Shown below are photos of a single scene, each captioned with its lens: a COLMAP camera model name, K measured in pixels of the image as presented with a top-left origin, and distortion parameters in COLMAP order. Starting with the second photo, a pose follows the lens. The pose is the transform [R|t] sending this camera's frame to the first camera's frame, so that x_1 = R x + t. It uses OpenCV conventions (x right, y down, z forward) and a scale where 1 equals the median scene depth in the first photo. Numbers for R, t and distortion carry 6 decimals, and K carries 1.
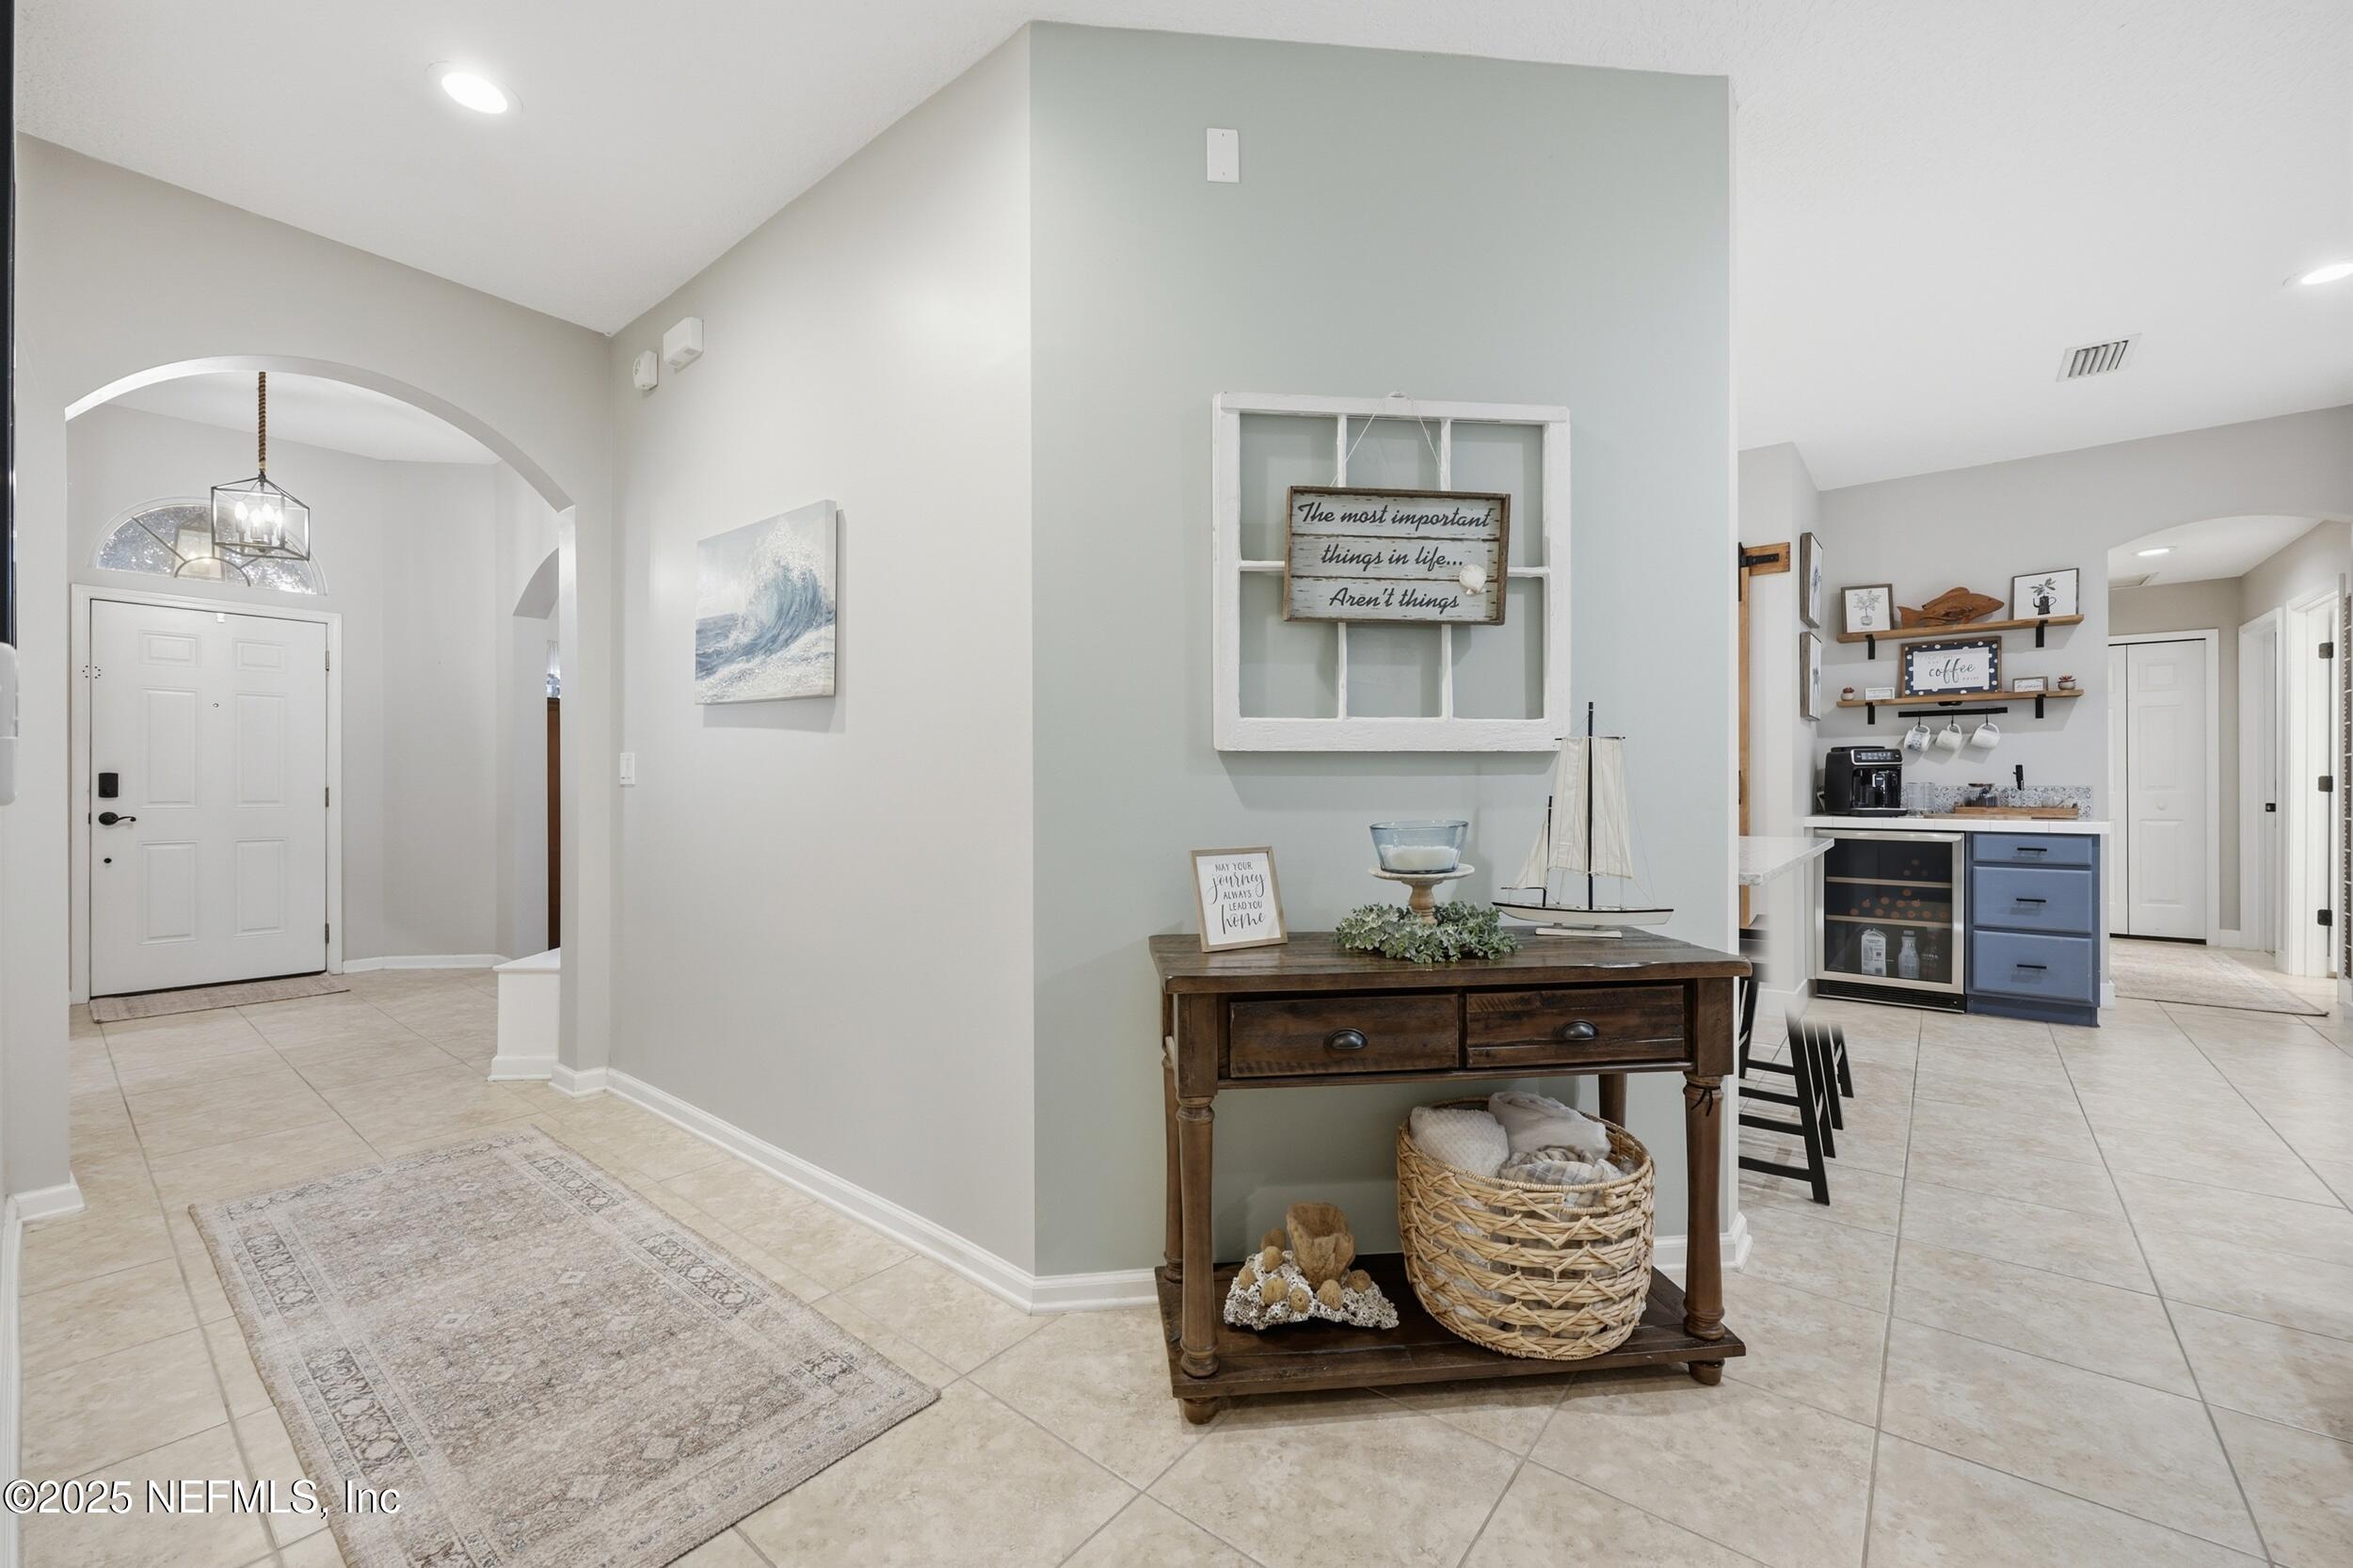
lens RADIAL K [[951.9, 0, 1166.1], [0, 951.9, 781.6], [0, 0, 1]] dist [-0.000521, -0.000119]
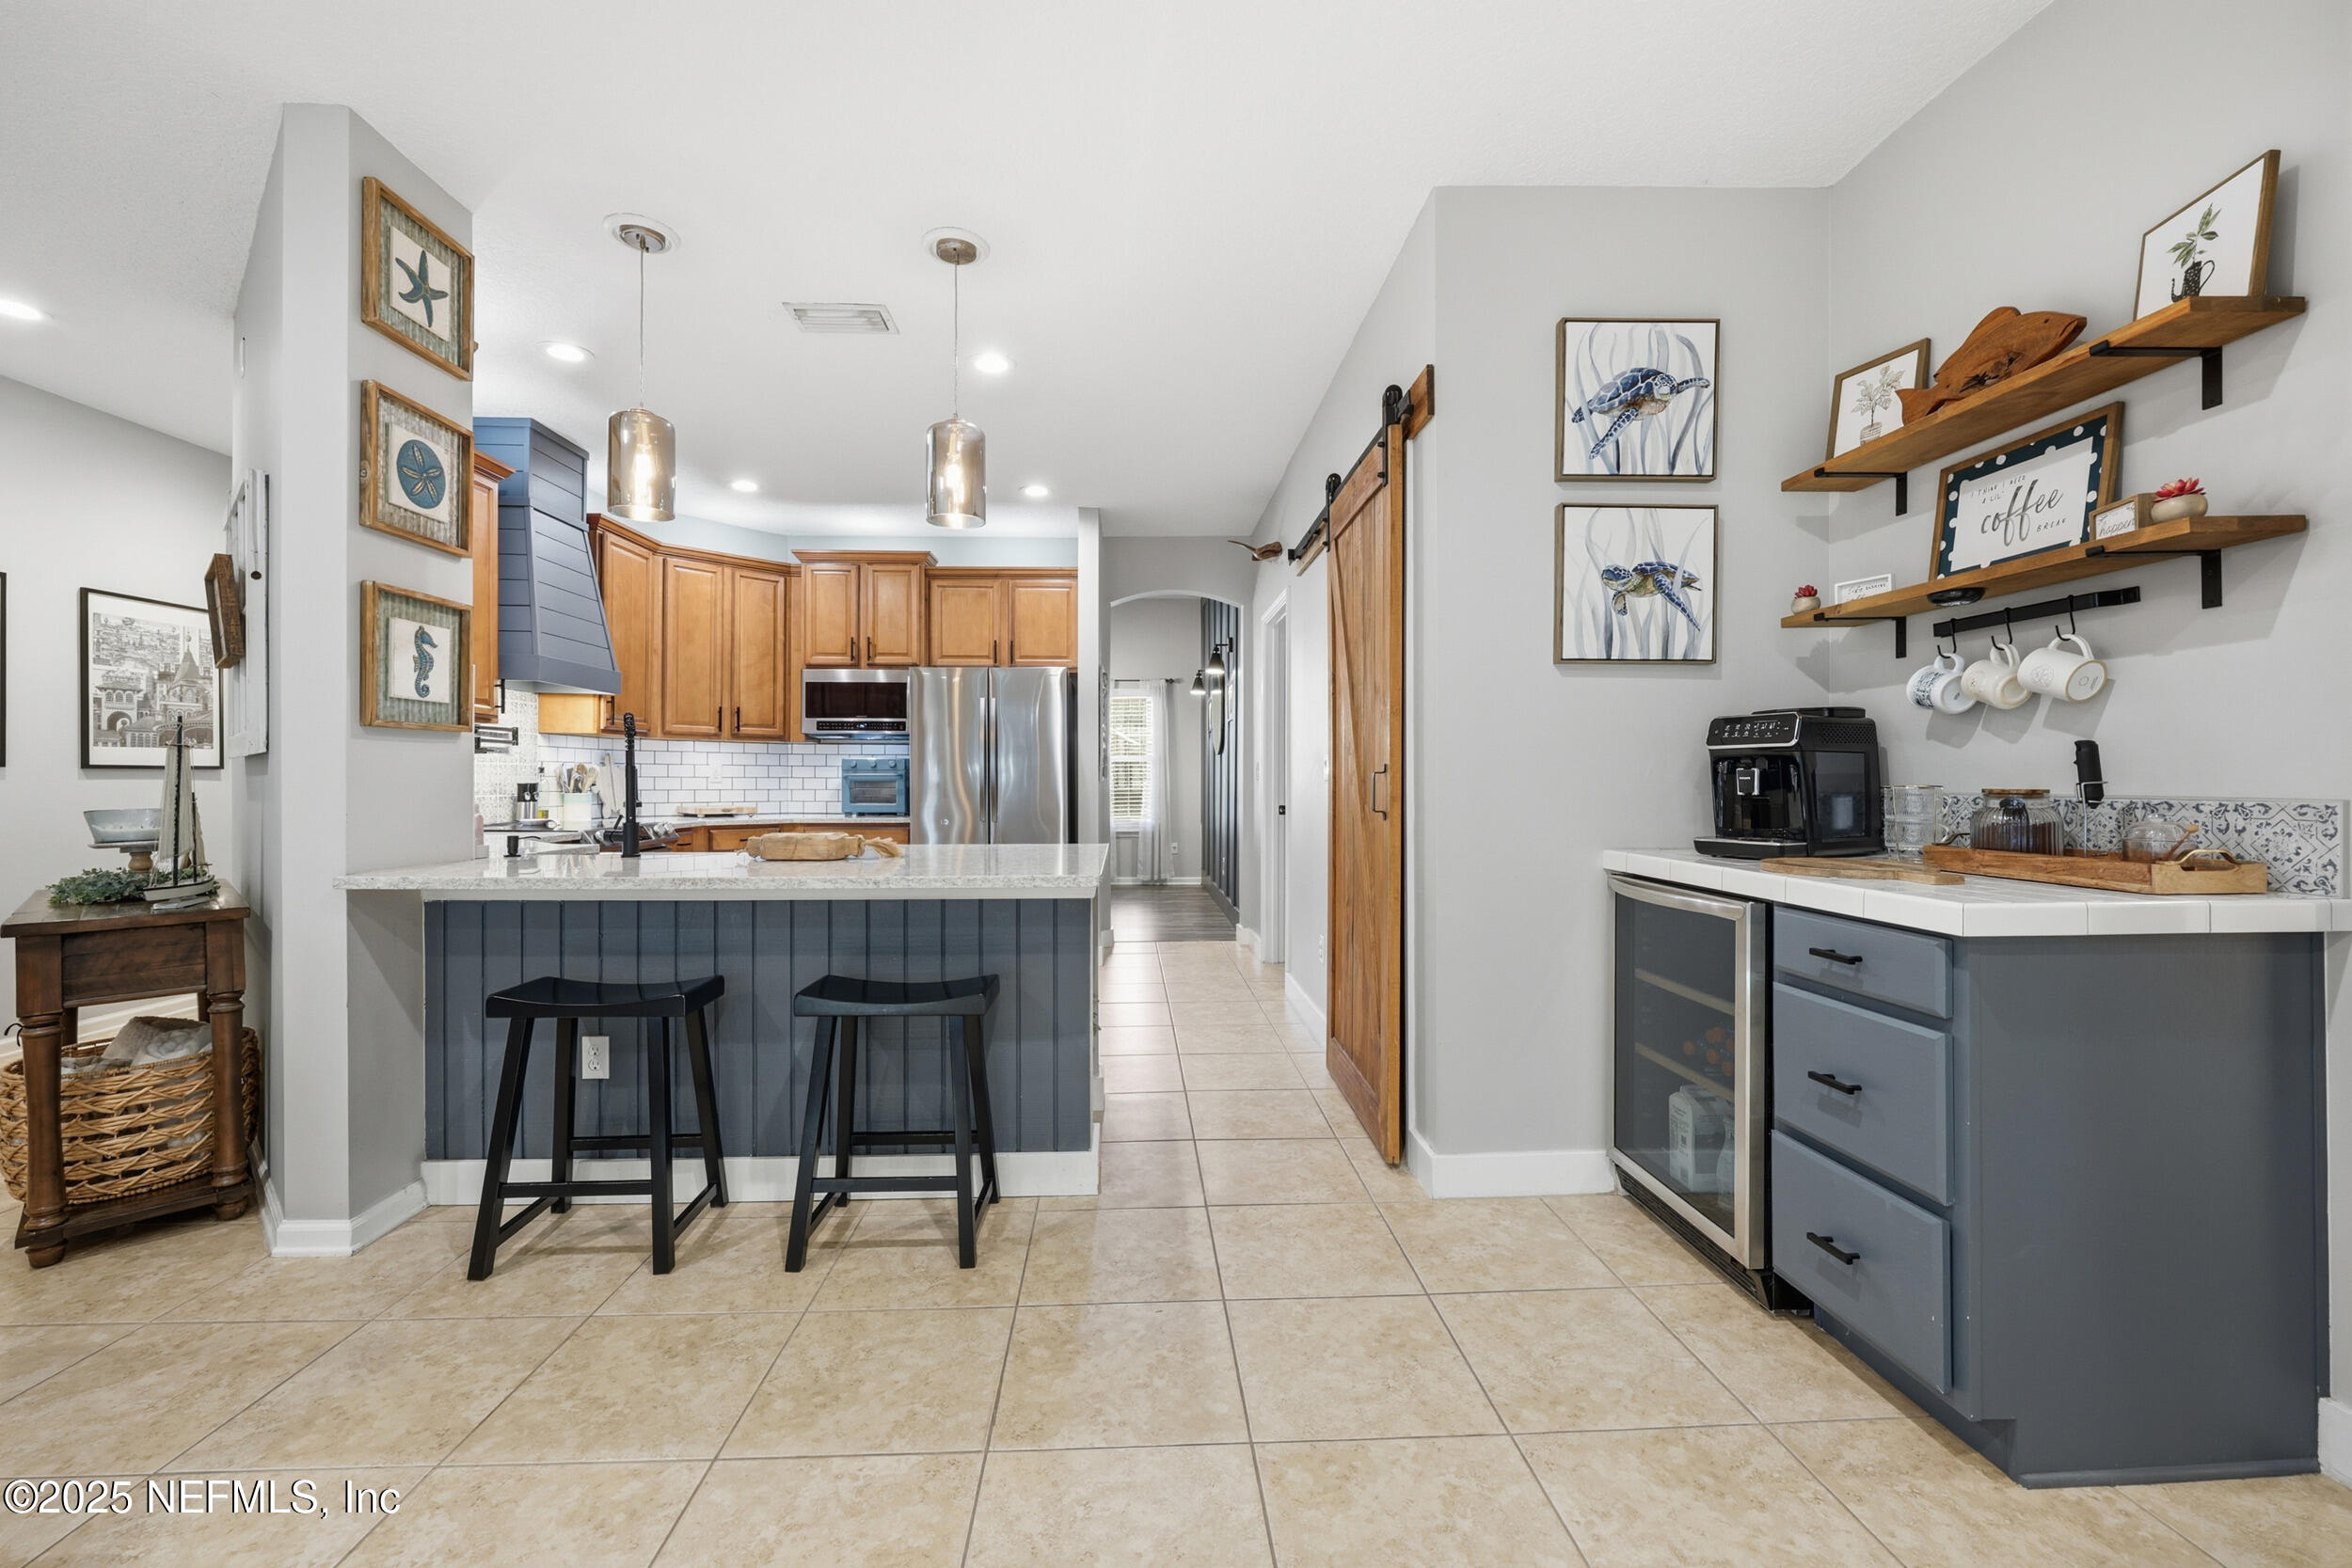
lens RADIAL K [[951.4, 0, 1165.6], [0, 951.4, 781.6], [0, 0, 1]] dist [-0.000521, -0.000119]
pose [[0.675027, 0.006143, -0.737767, 0.902858], [-0.001657, 0.999975, 0.006811, -0.003419], [0.737791, -0.003375, 0.675021, 0.464376]]
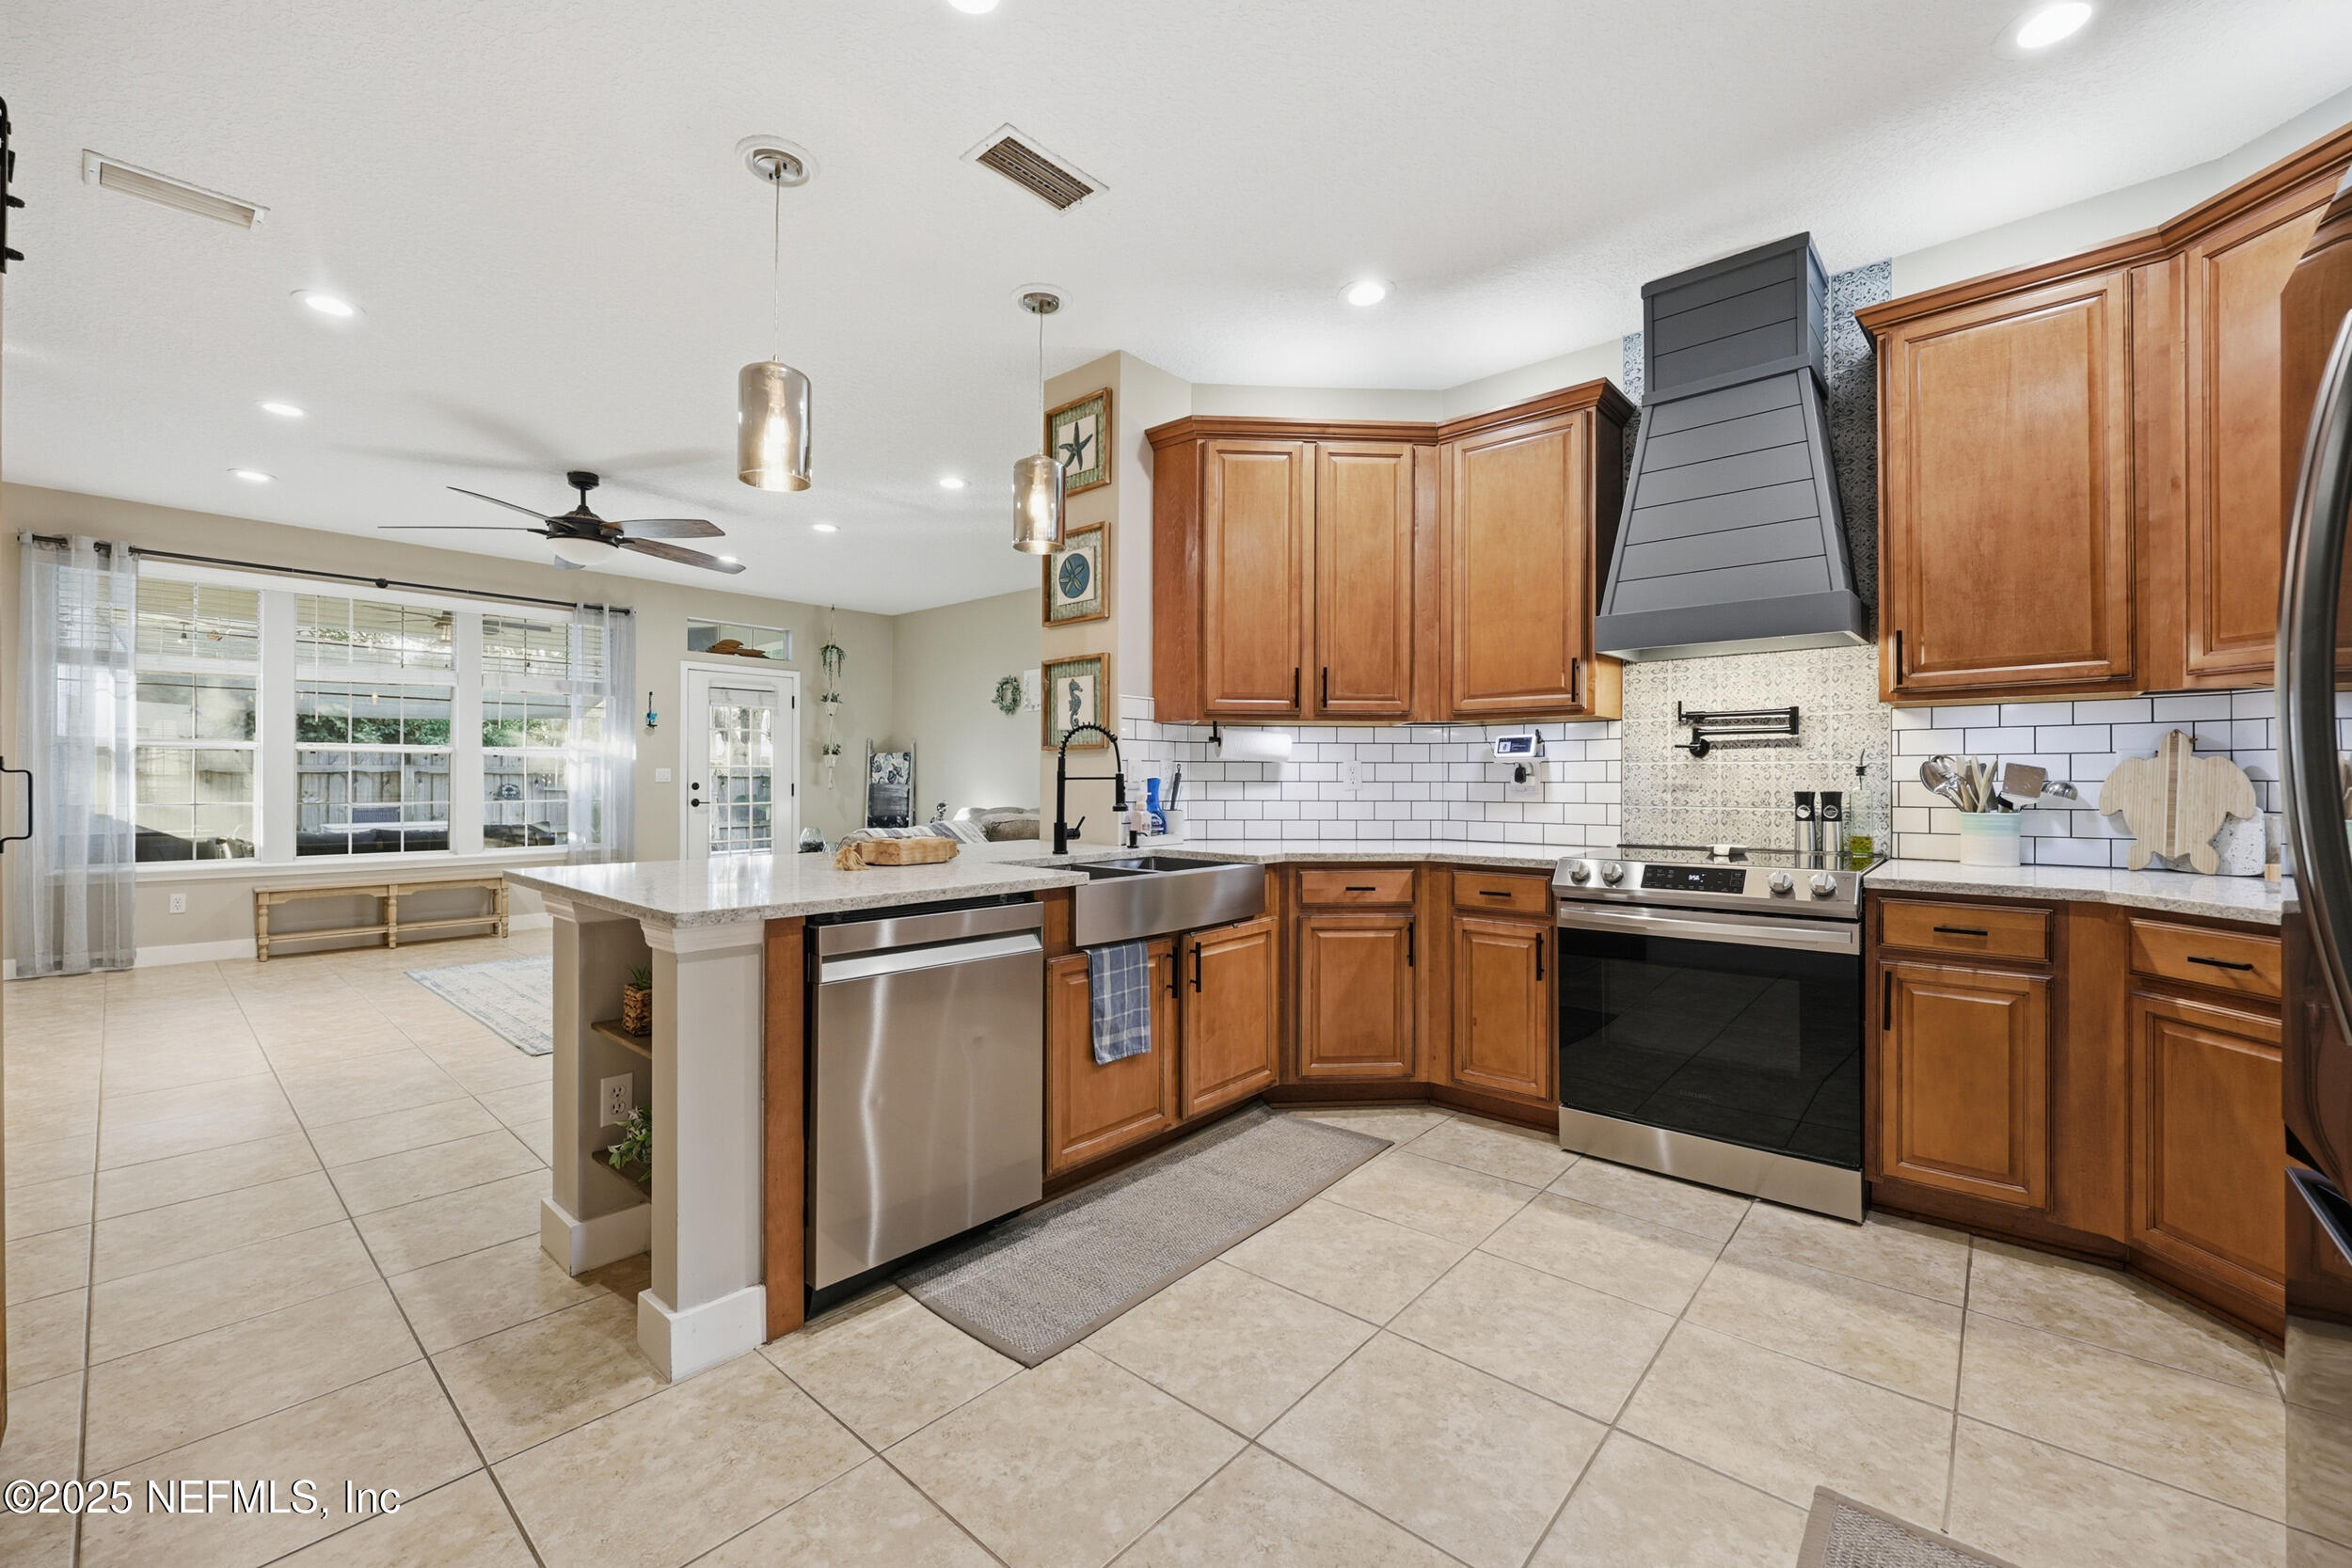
lens RADIAL K [[951.4, 0, 1165.6], [0, 951.4, 781.6], [0, 0, 1]] dist [-0.000521, -0.000119]
pose [[-0.999334, 0.000816, 0.036476, 0.159683], [0.000553, 0.999974, -0.007223, 0.003491], [-0.036481, -0.007198, -0.999308, 1.257578]]
